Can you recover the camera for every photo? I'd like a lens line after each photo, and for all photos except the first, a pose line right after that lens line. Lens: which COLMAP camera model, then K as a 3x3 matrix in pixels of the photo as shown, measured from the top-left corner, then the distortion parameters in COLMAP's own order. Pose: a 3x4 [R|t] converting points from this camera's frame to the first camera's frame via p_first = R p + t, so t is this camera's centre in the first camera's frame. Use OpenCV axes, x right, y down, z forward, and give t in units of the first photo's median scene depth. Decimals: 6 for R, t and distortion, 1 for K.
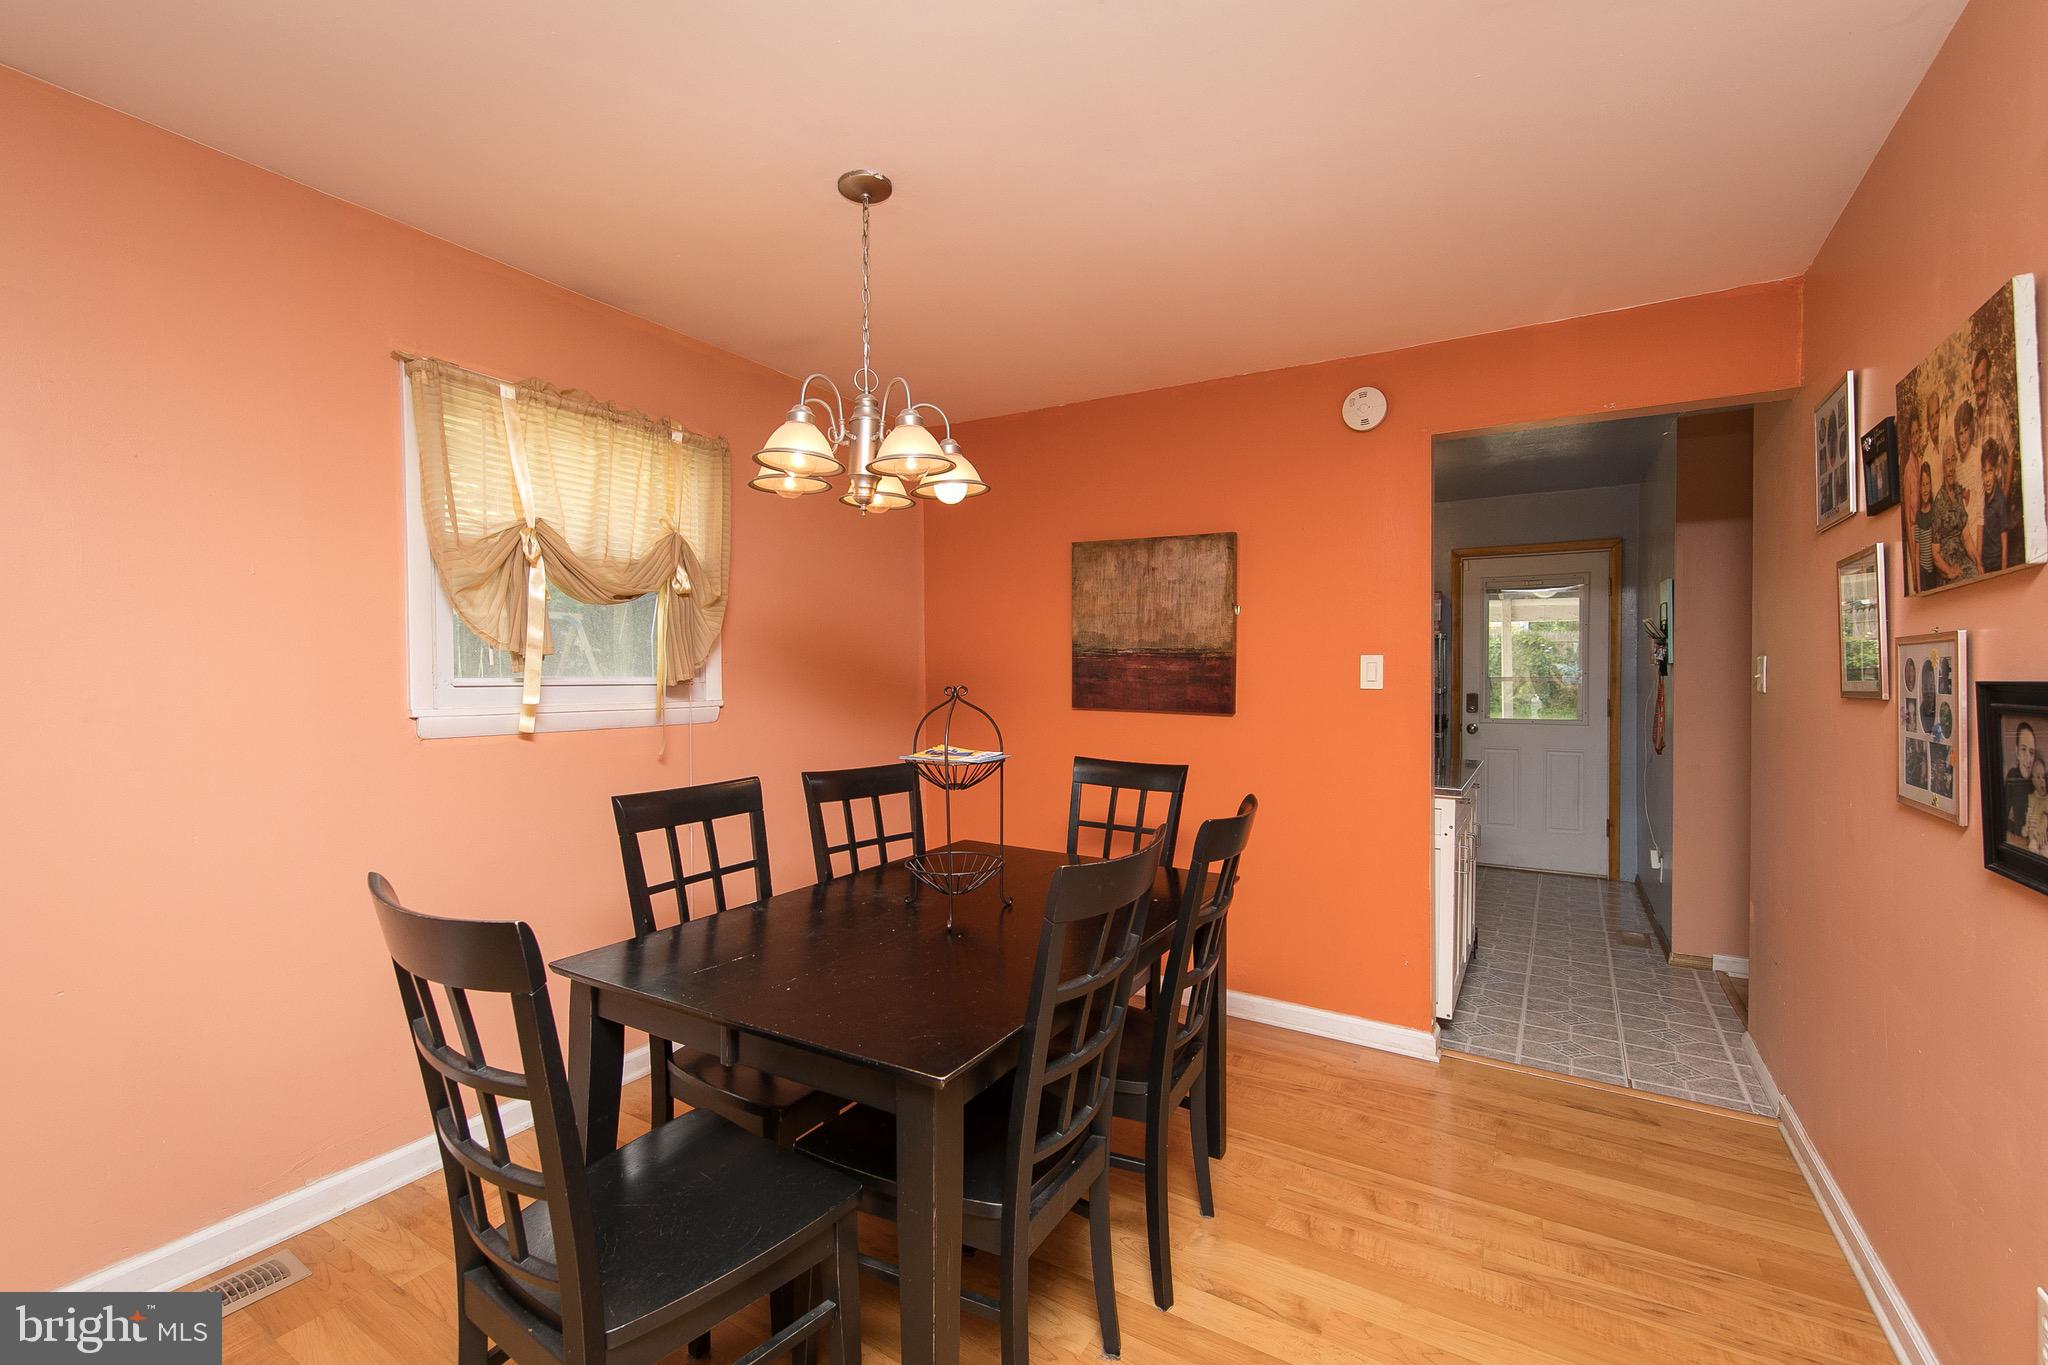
lens RADIAL K [[866.8, 0, 1056.8], [0, 866.8, 678.7], [0, 0, 1]] dist [0.003349, -0.000165]
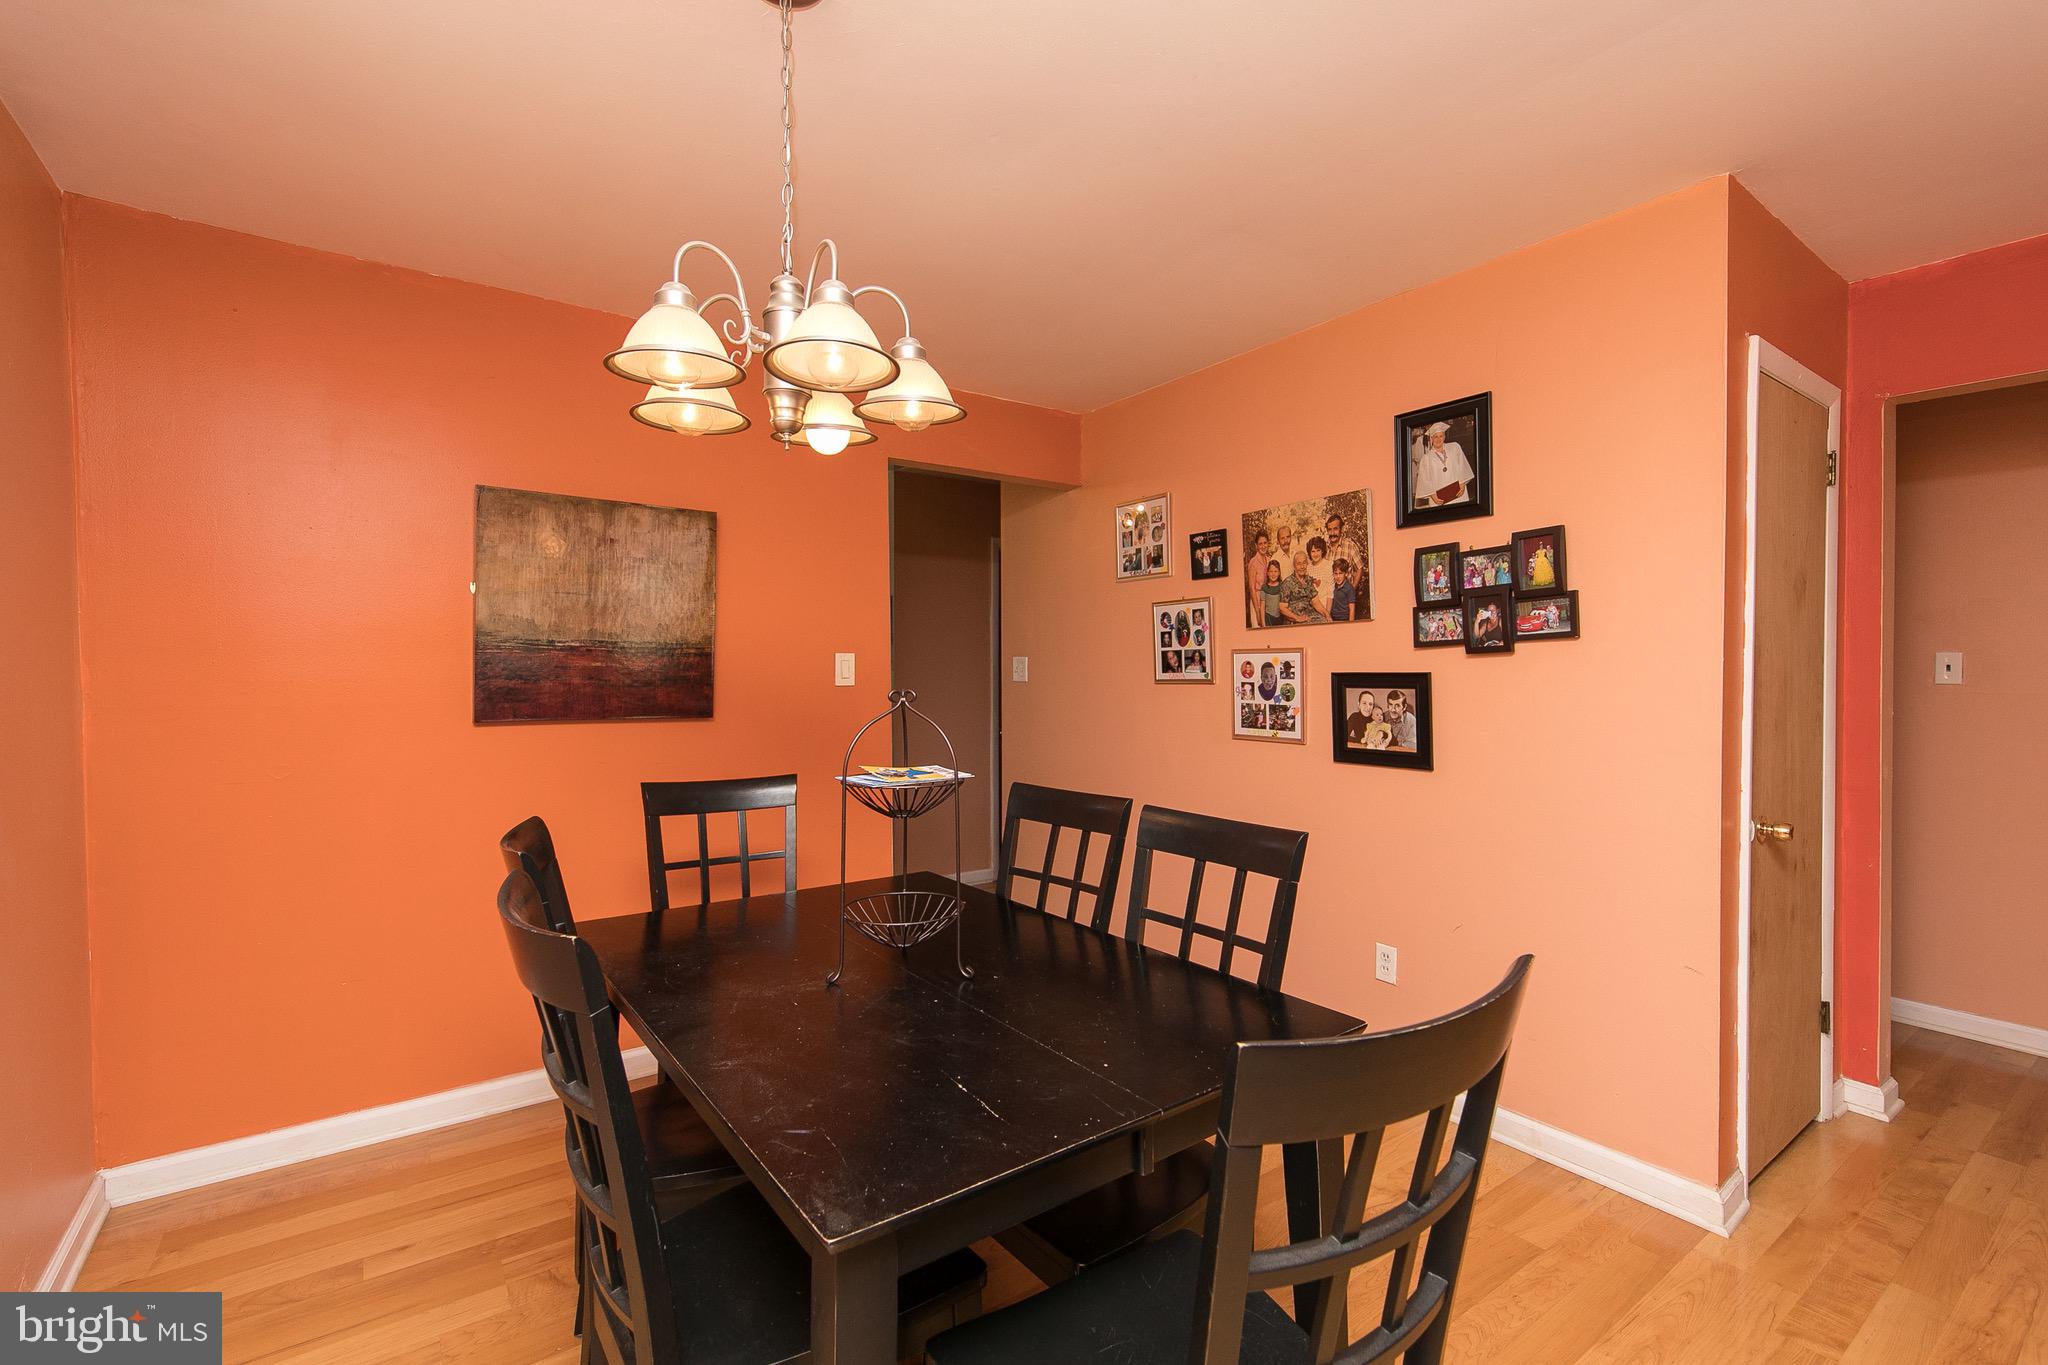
lens RADIAL K [[878.3, 0, 1024.0], [0, 878.3, 682.5], [0, 0, 1]] dist [-0.020098, -0.000015]
pose [[0.401516, -0.019509, 0.915644, -0.782464], [0.009941, 0.999807, 0.016943, -0.011154], [-0.915798, 0.002300, 0.401632, 0.556309]]
